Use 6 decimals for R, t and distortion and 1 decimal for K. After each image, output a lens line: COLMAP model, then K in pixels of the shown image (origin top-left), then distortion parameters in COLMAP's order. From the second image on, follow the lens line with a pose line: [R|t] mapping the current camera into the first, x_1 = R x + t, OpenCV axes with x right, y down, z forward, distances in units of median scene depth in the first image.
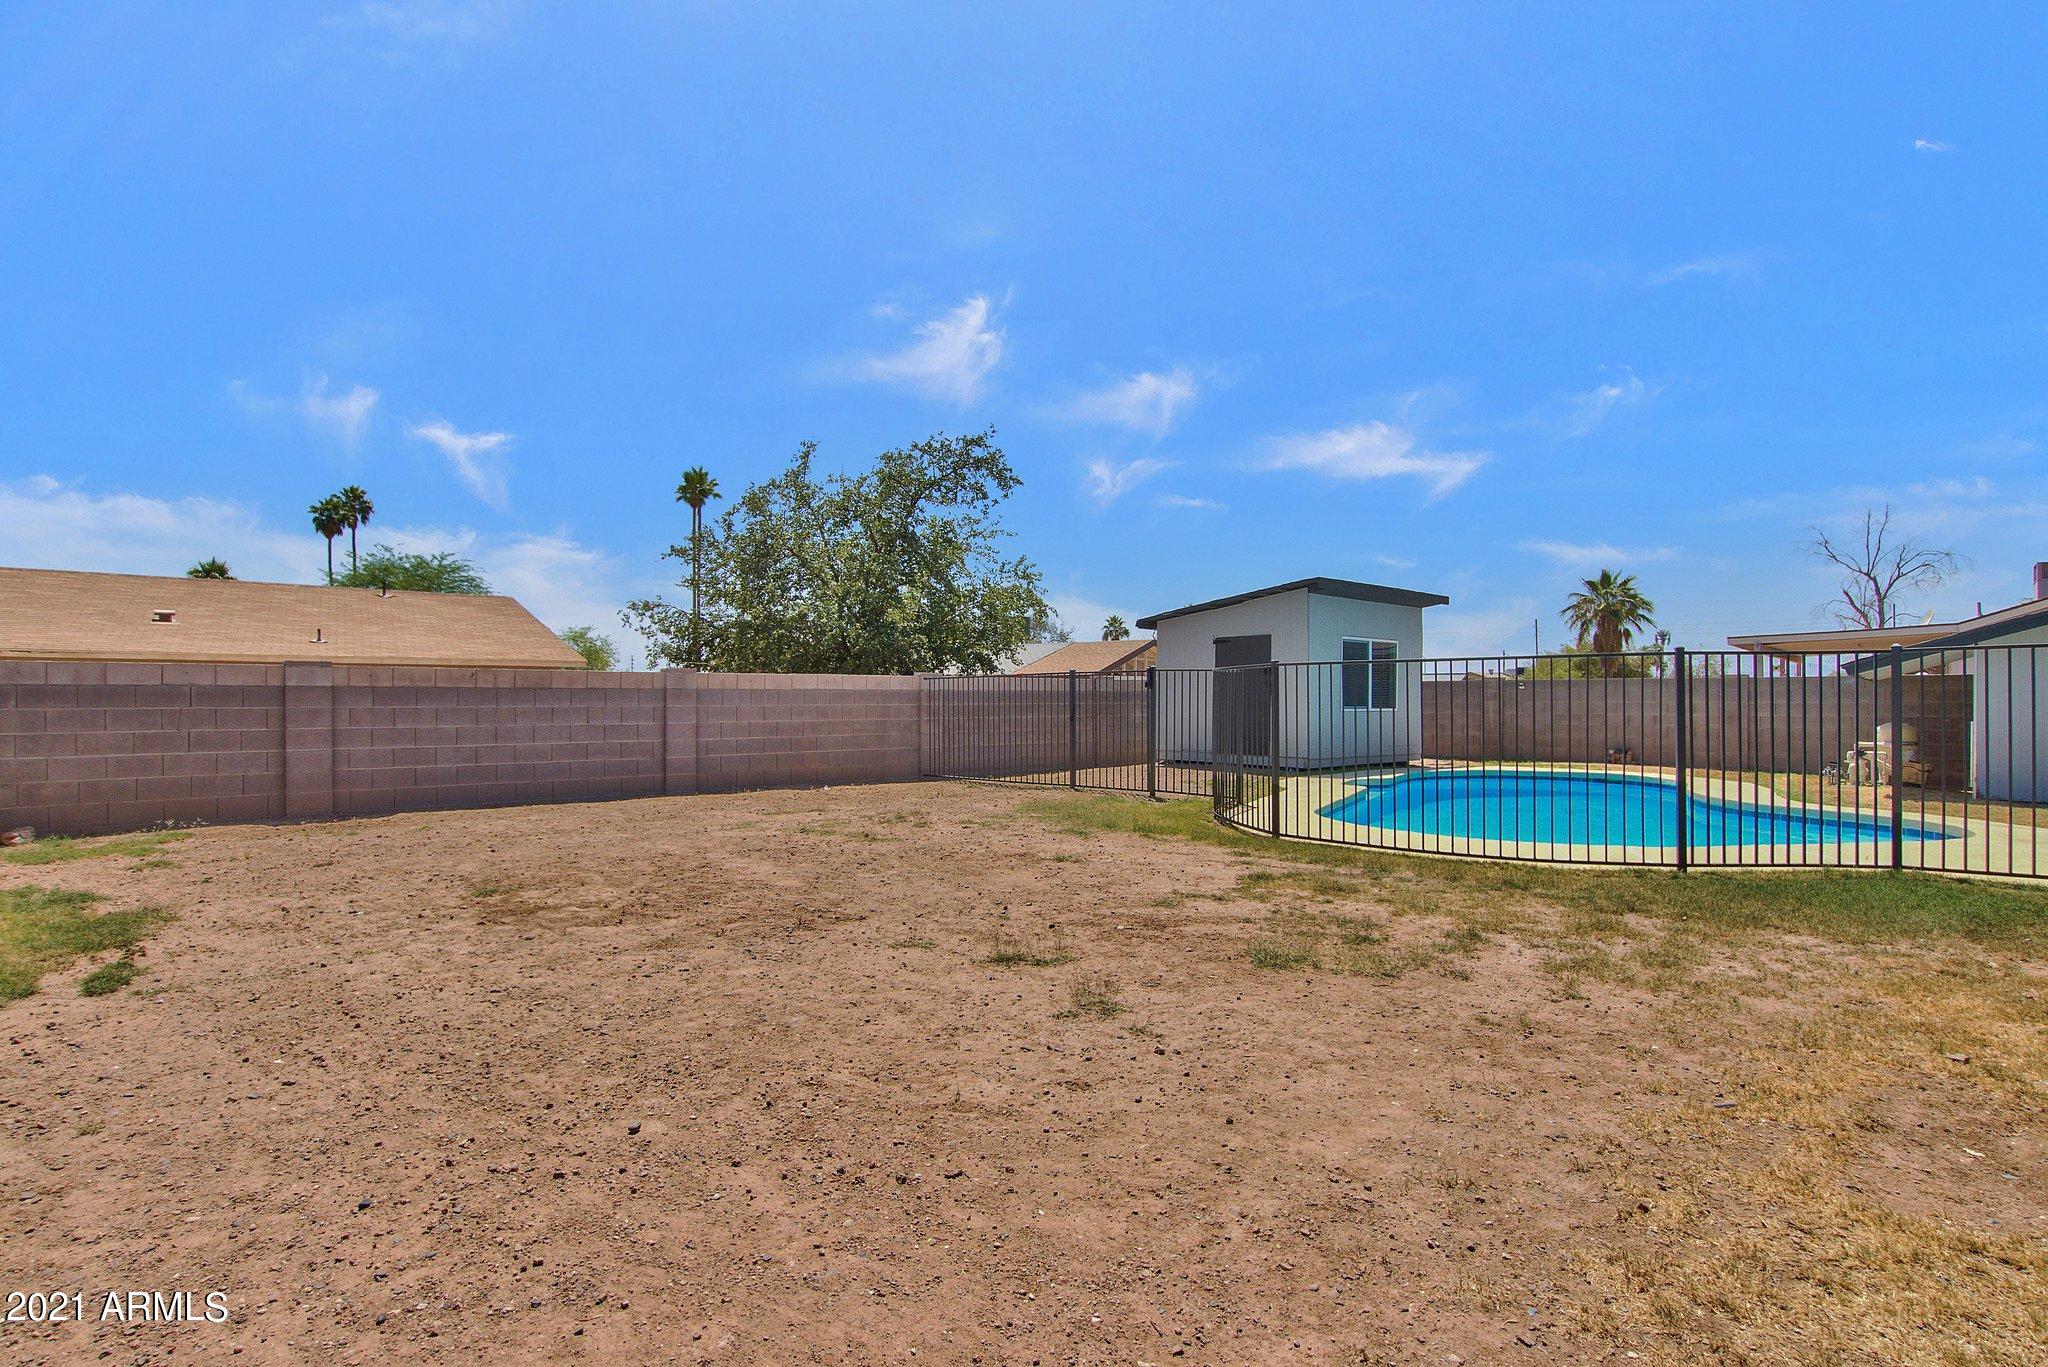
lens RADIAL K [[1063.2, 0, 1040.3], [0, 1063.2, 691.2], [0, 0, 1]] dist [-0.001690, -0.000214]
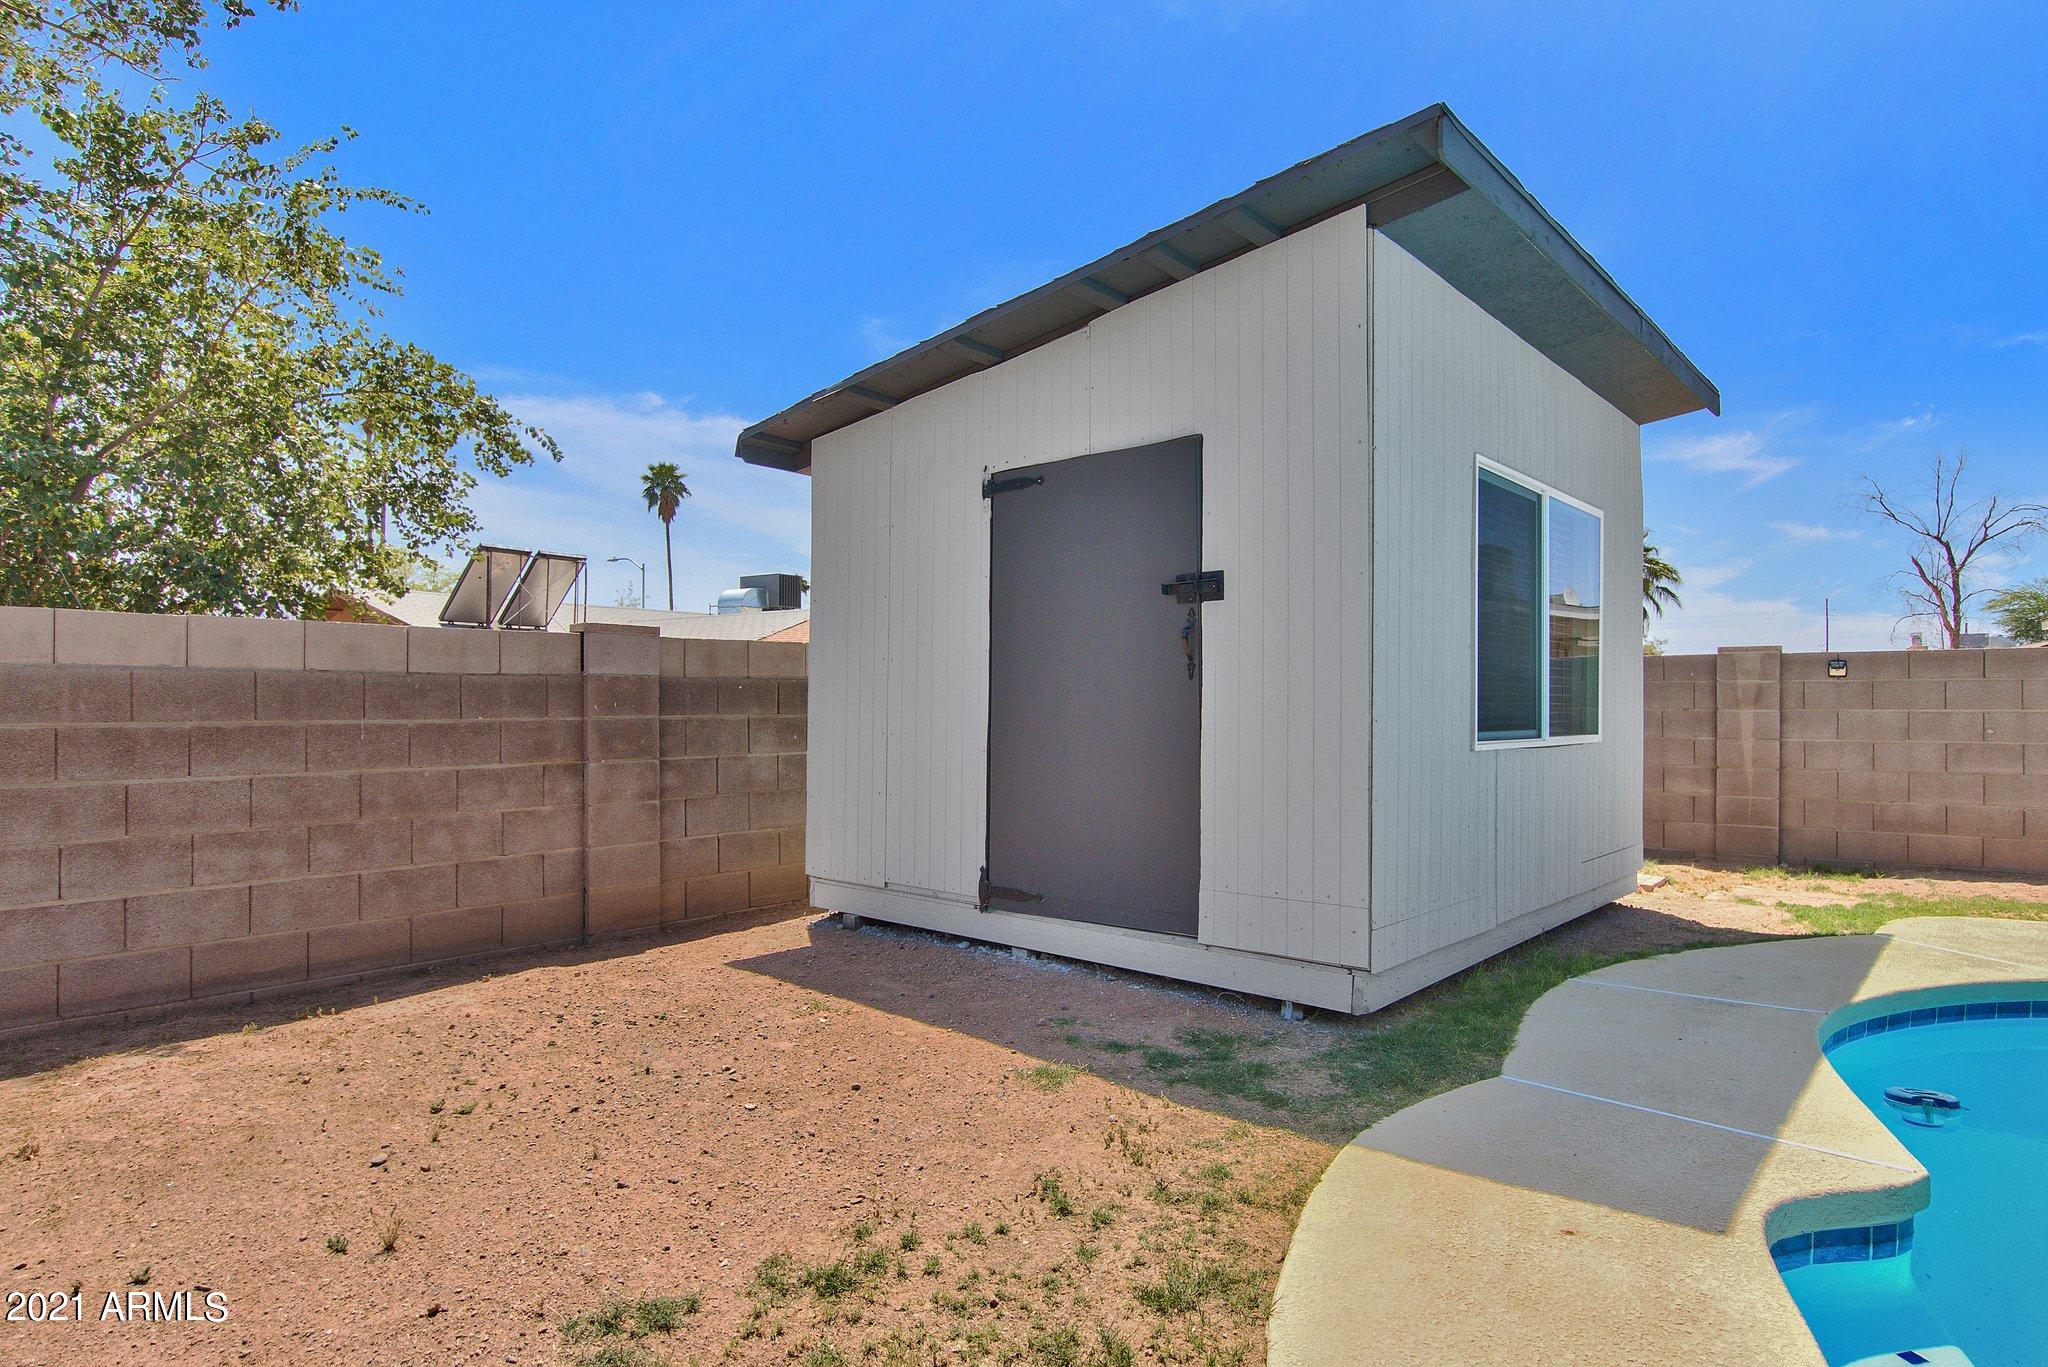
lens RADIAL K [[1156.2, 0, 1024.0], [0, 1156.2, 683.5], [0, 0, 1]] dist [-0.005329, -0.000808]
pose [[0.995149, 0.002164, 0.098351, 0.137257], [-0.001289, 0.999959, -0.008951, 0.004942], [-0.098366, 0.008781, 0.995112, 0.675279]]
